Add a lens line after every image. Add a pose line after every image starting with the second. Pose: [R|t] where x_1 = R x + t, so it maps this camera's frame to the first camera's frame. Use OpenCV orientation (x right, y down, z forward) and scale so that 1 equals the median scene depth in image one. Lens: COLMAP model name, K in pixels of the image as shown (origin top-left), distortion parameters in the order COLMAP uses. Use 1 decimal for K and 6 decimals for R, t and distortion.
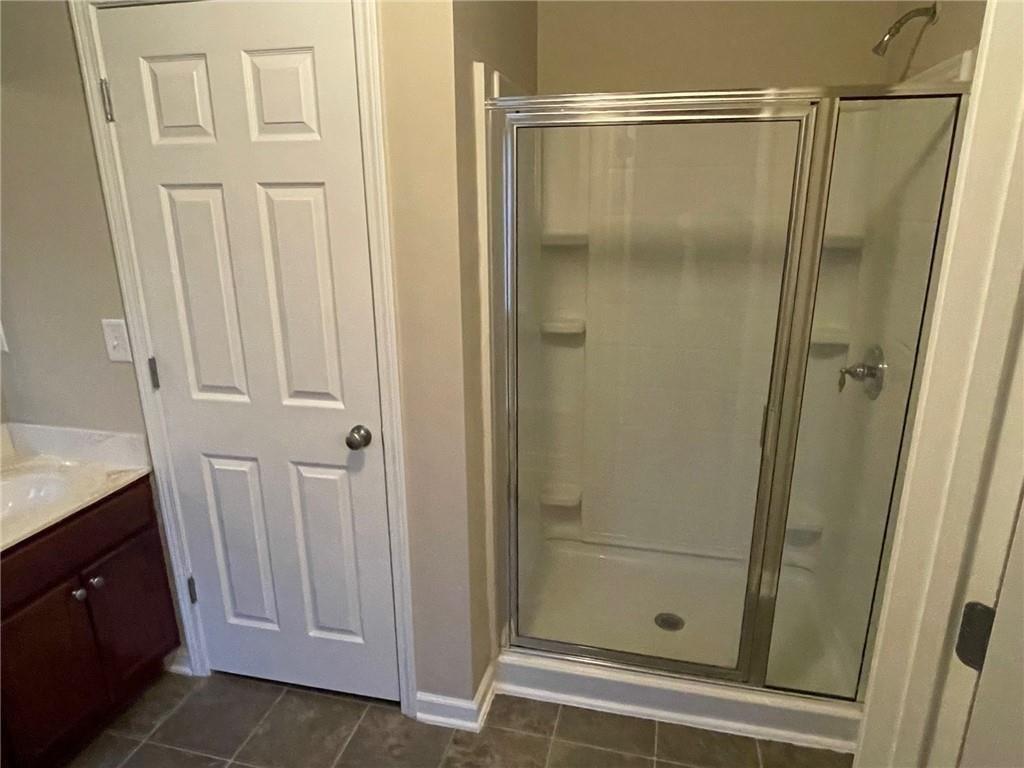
lens RADIAL K [[638.1, 0, 512.0], [0, 638.1, 384.0], [0, 0, 1]] dist [-0.004511, -0.001093]
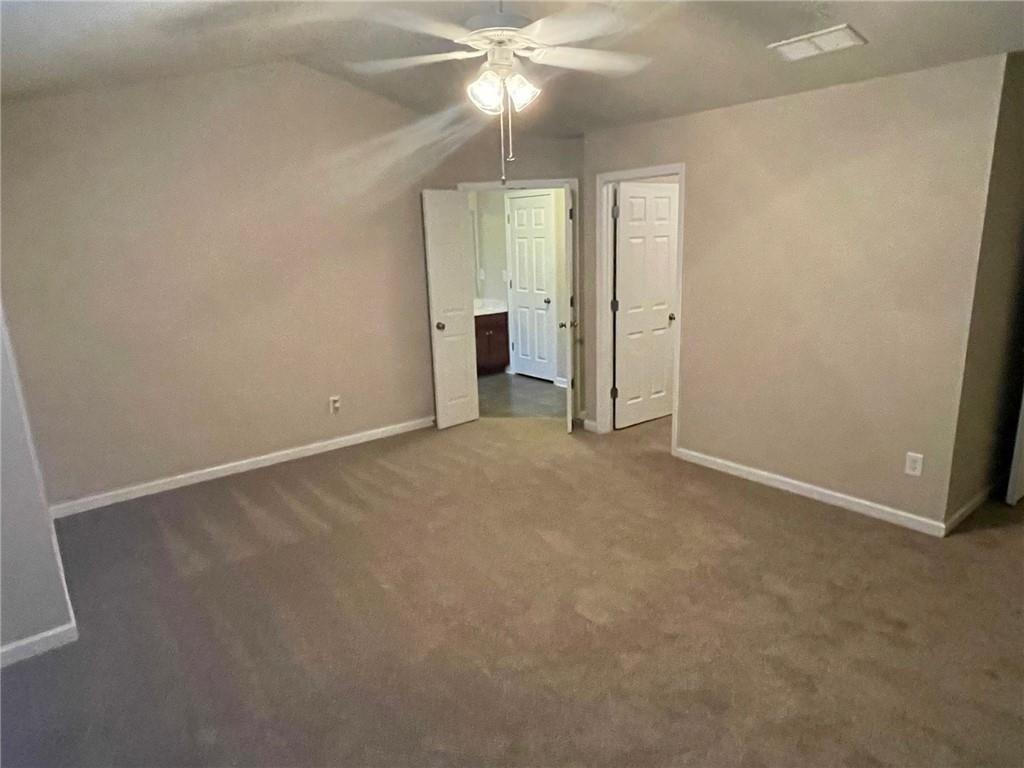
lens RADIAL K [[638.1, 0, 512.0], [0, 638.1, 384.0], [0, 0, 1]] dist [-0.004511, -0.001093]
pose [[0.785272, 0.125036, -0.606394, 1.864248], [-0.150681, 0.988544, 0.008704, 0.541863], [0.600535, 0.084537, 0.795117, -2.029482]]
